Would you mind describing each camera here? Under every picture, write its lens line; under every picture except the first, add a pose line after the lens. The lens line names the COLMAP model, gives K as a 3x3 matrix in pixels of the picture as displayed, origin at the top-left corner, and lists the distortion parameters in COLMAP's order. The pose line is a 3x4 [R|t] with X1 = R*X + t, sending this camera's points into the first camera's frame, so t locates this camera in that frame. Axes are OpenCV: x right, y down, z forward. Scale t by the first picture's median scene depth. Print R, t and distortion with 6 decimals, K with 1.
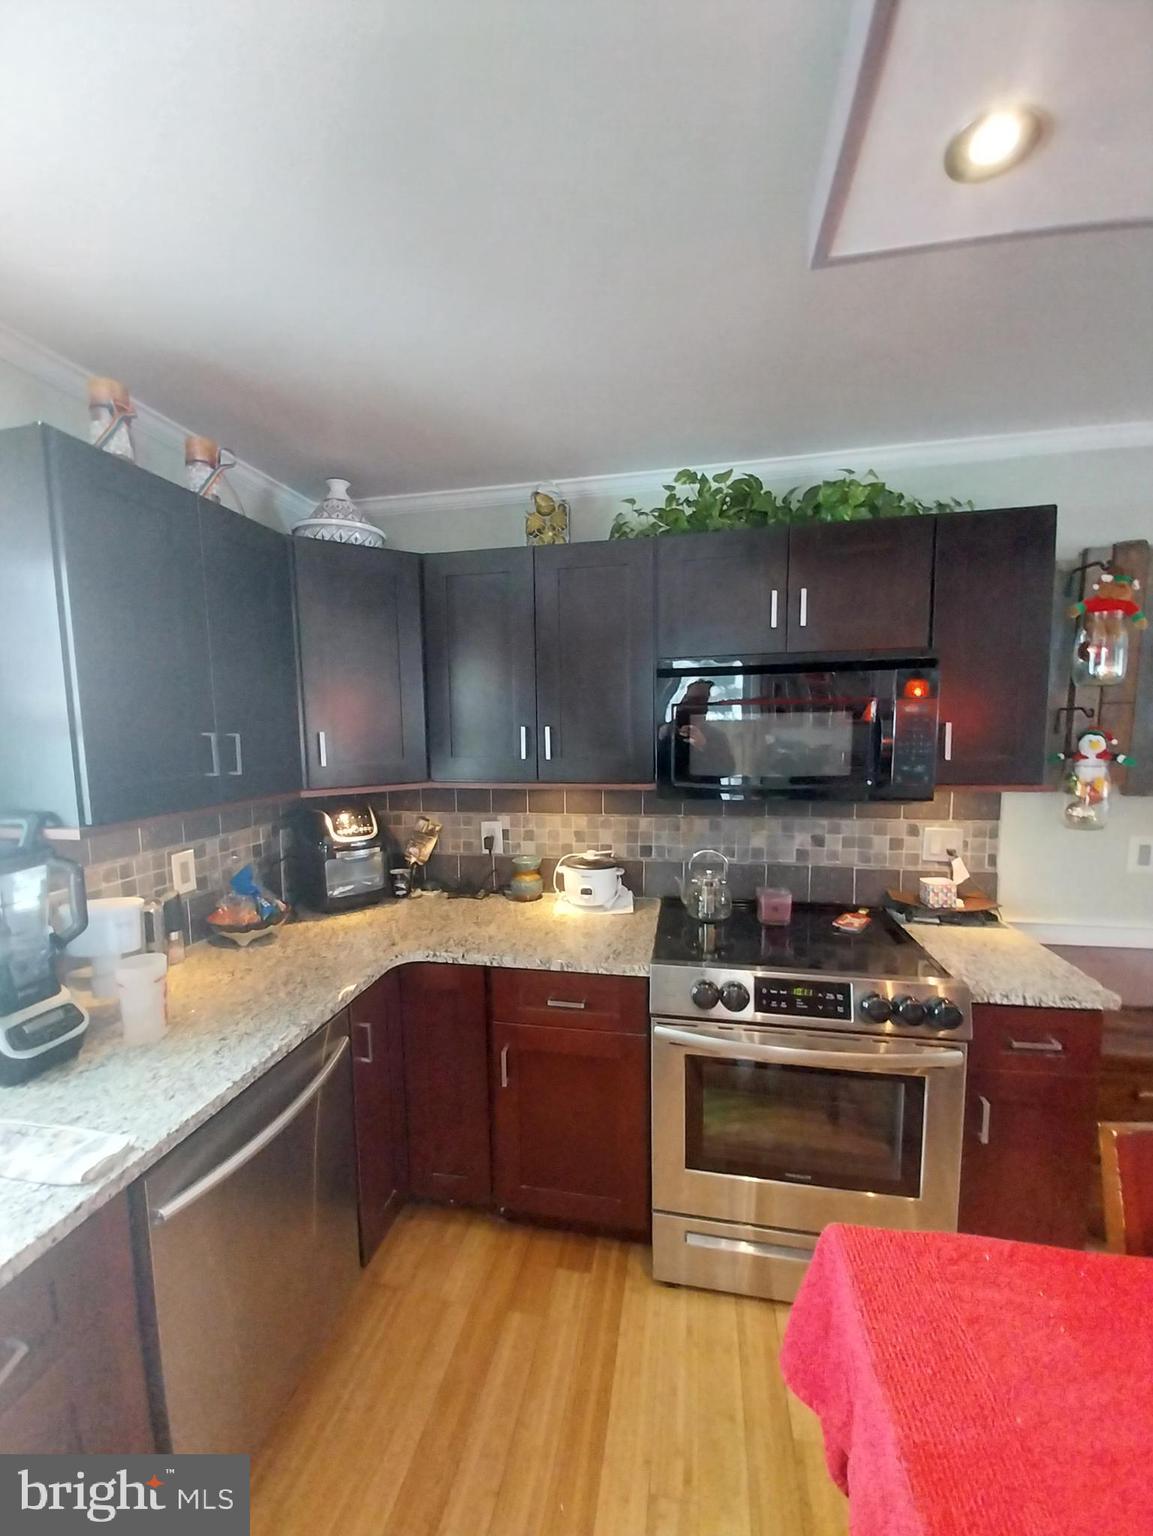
lens RADIAL K [[607.3, 0, 561.8], [0, 607.3, 790.1], [0, 0, 1]] dist [-0.002764, -0.000197]
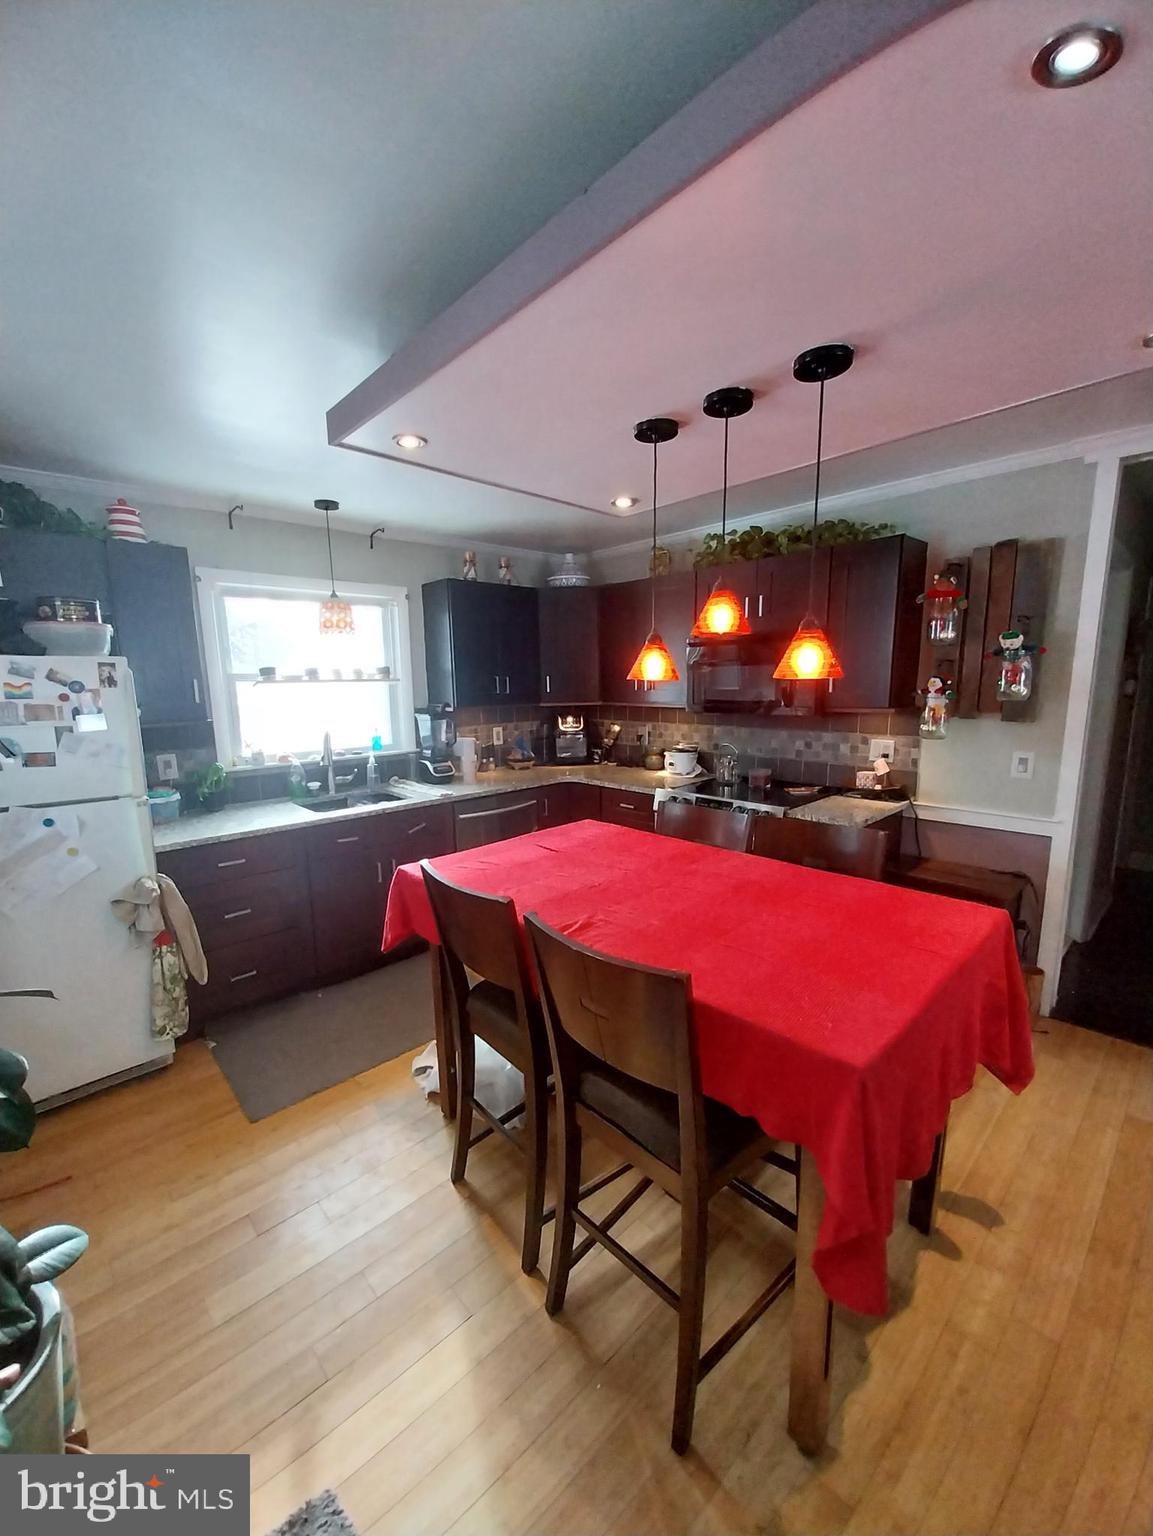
lens RADIAL K [[607.3, 0, 576.4], [0, 607.3, 774.0], [0, 0, 1]] dist [-0.002764, -0.000197]
pose [[0.823914, 0.089436, -0.559613, 0.859719], [-0.055703, 0.995468, 0.077082, 0.073487], [0.563970, -0.032337, 0.825162, -0.700799]]
